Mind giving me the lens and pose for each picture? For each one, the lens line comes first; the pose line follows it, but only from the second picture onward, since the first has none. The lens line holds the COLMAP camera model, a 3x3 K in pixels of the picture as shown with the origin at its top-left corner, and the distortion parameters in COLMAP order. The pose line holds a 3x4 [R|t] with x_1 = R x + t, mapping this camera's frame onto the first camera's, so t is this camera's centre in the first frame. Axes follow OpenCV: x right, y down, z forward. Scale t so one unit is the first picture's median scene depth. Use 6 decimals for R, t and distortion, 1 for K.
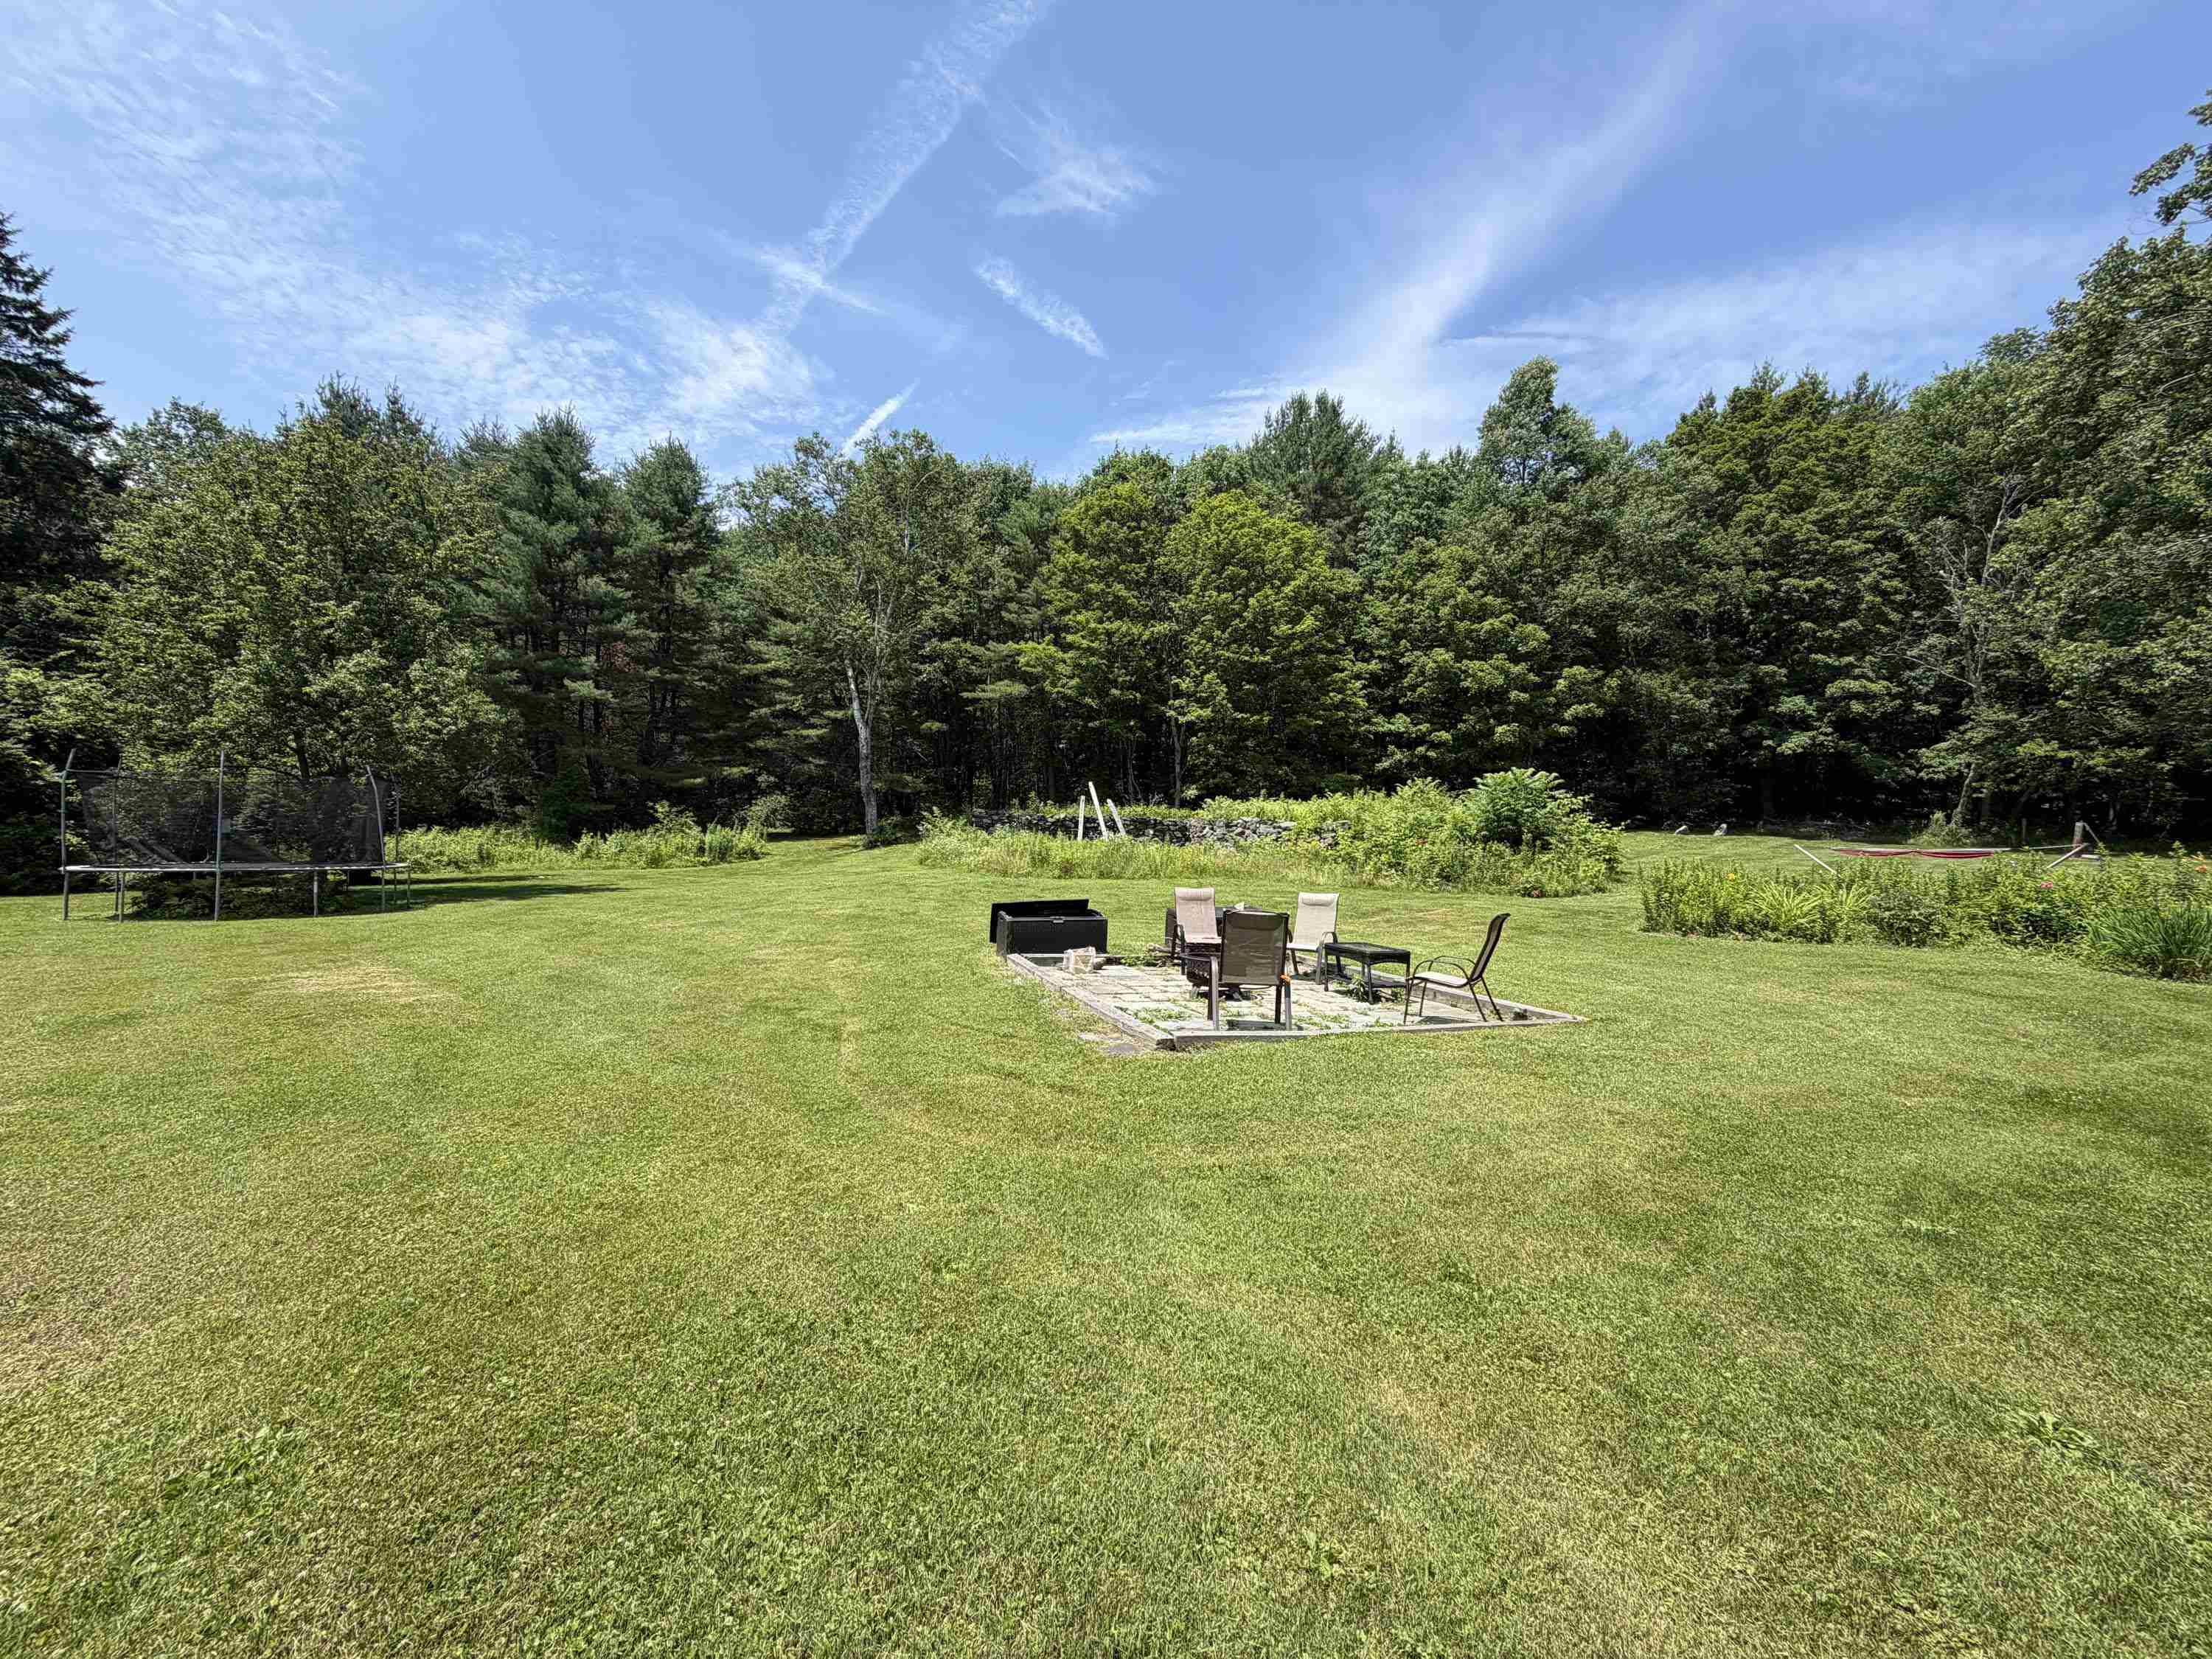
lens RADIAL K [[911.7, 0, 1106.0], [0, 911.7, 829.5], [0, 0, 1]] dist [0.013569, 0.000484]
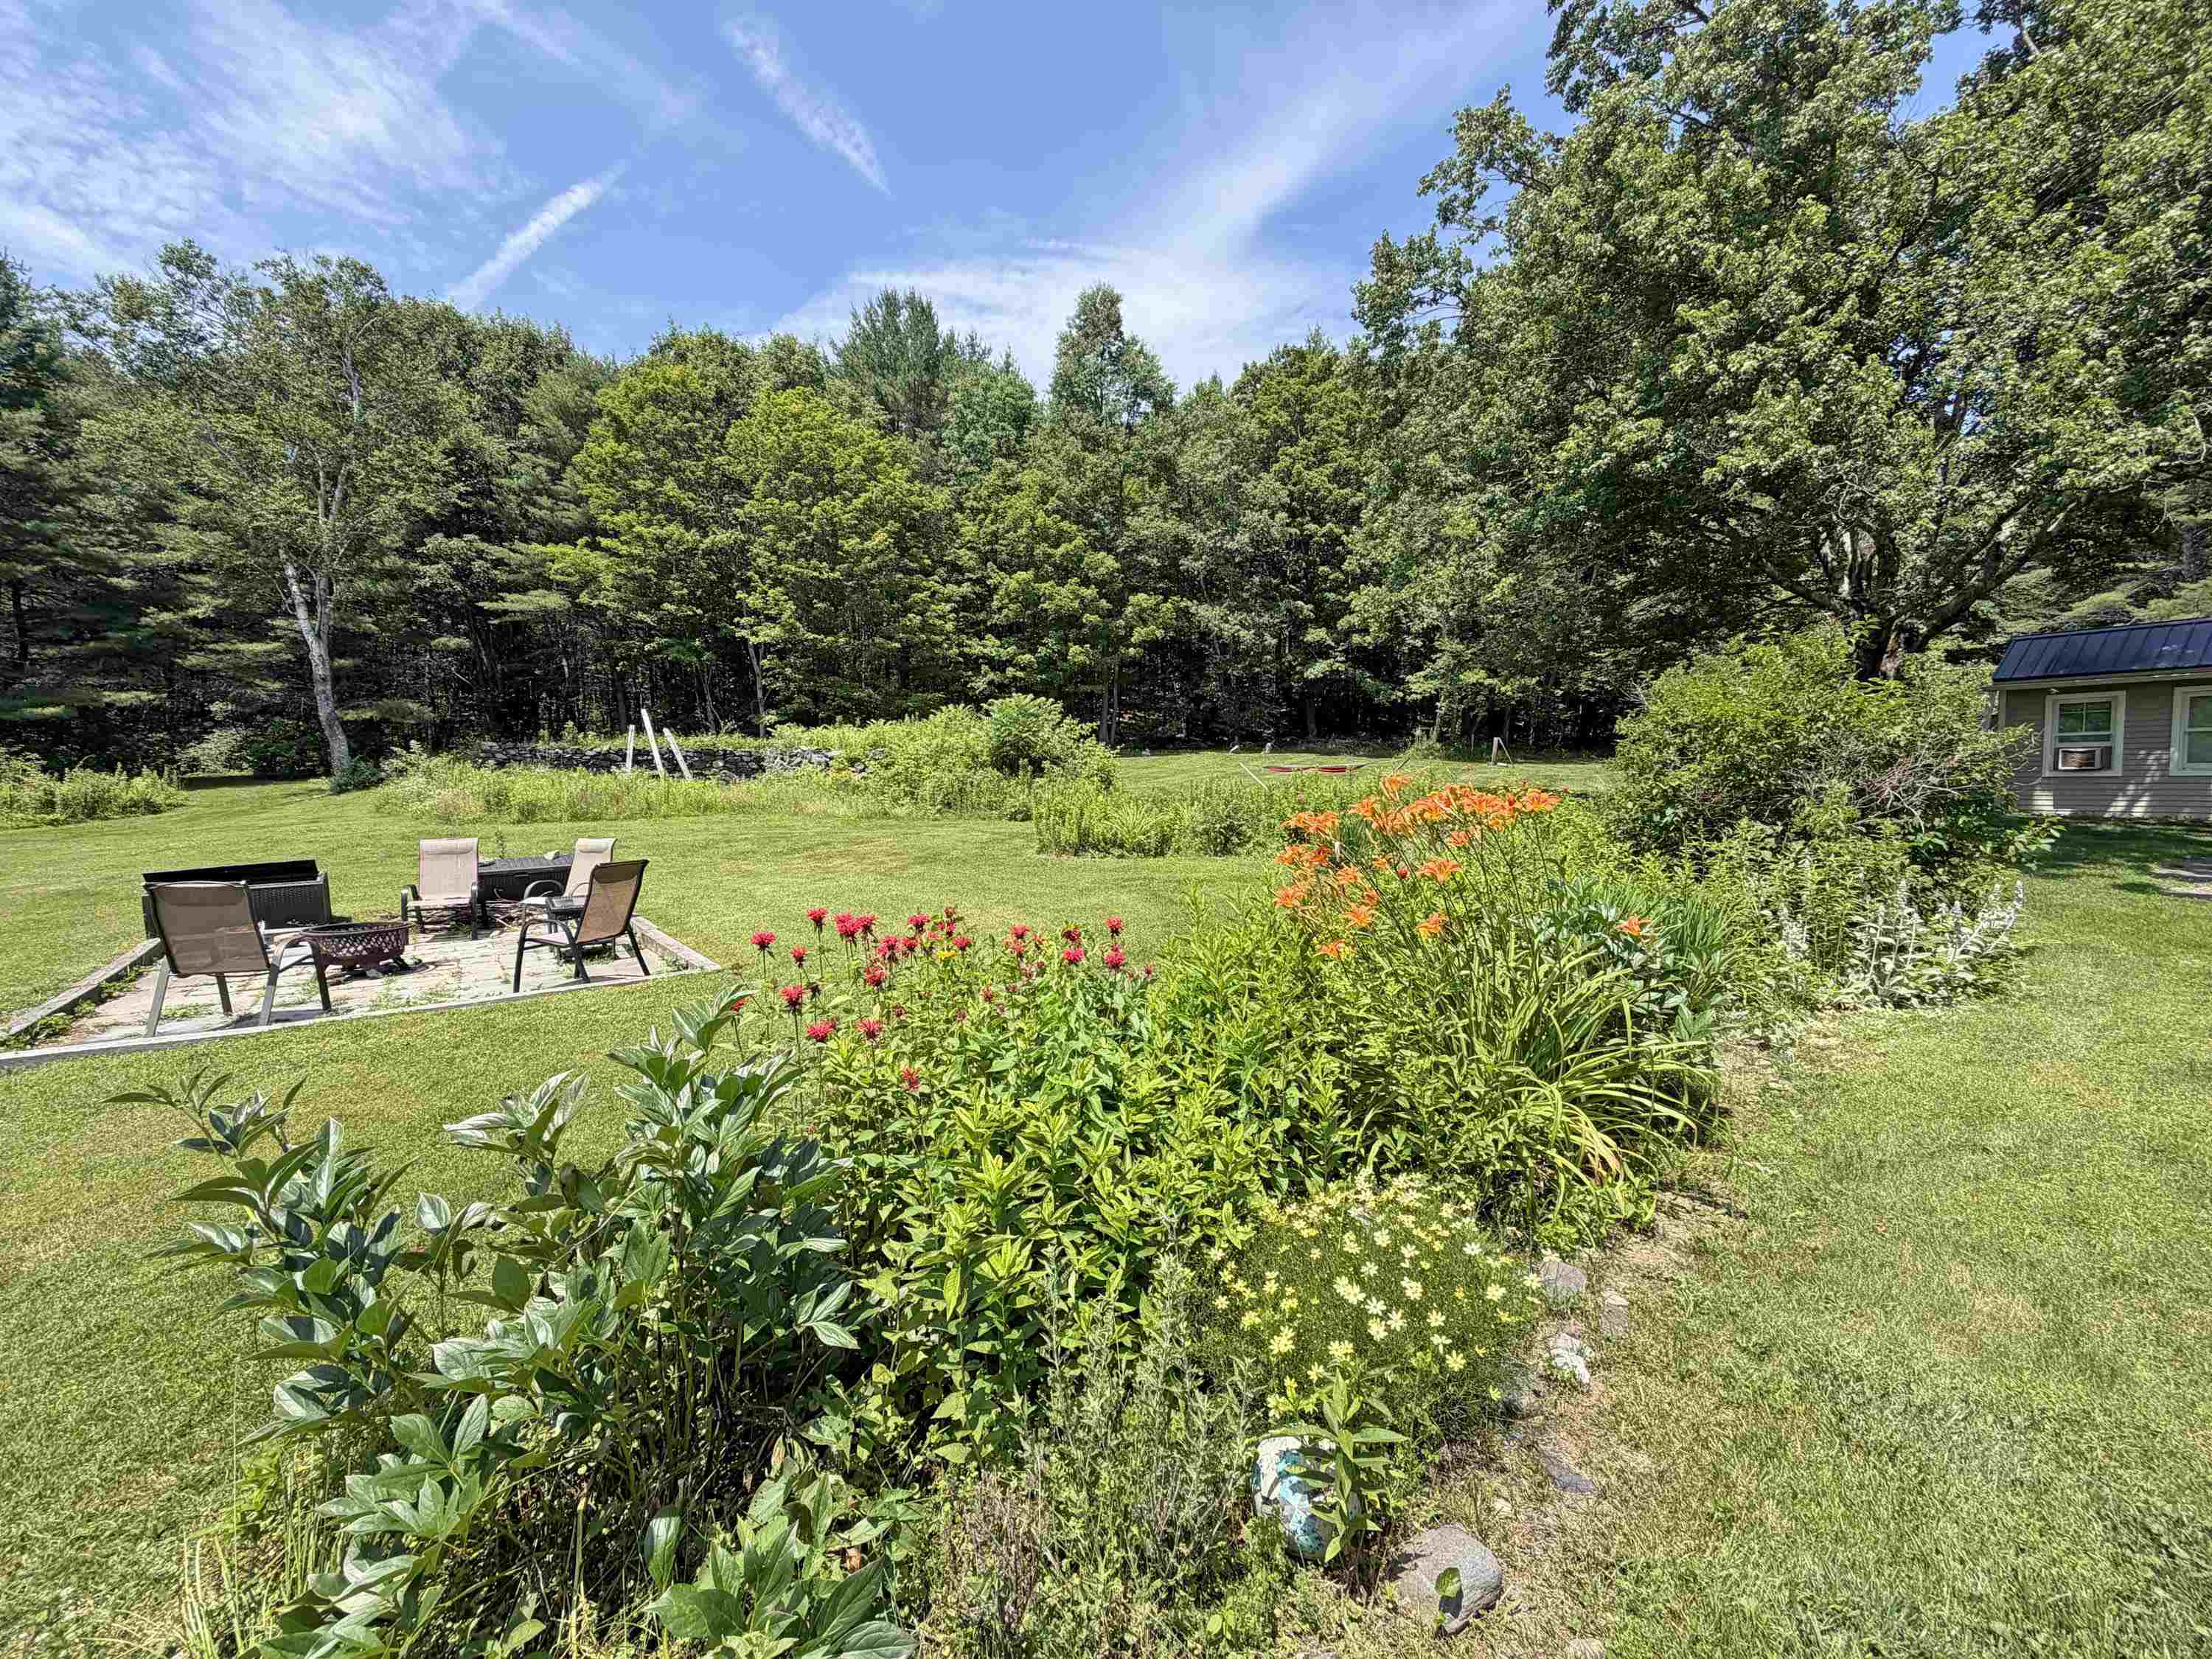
lens RADIAL K [[911.7, 0, 1106.0], [0, 911.7, 829.5], [0, 0, 1]] dist [0.013569, 0.000484]
pose [[0.941115, -0.052893, 0.333924, 0.102589], [0.025070, 0.995885, 0.087092, -0.001461], [-0.337156, -0.073592, 0.938568, 0.000207]]
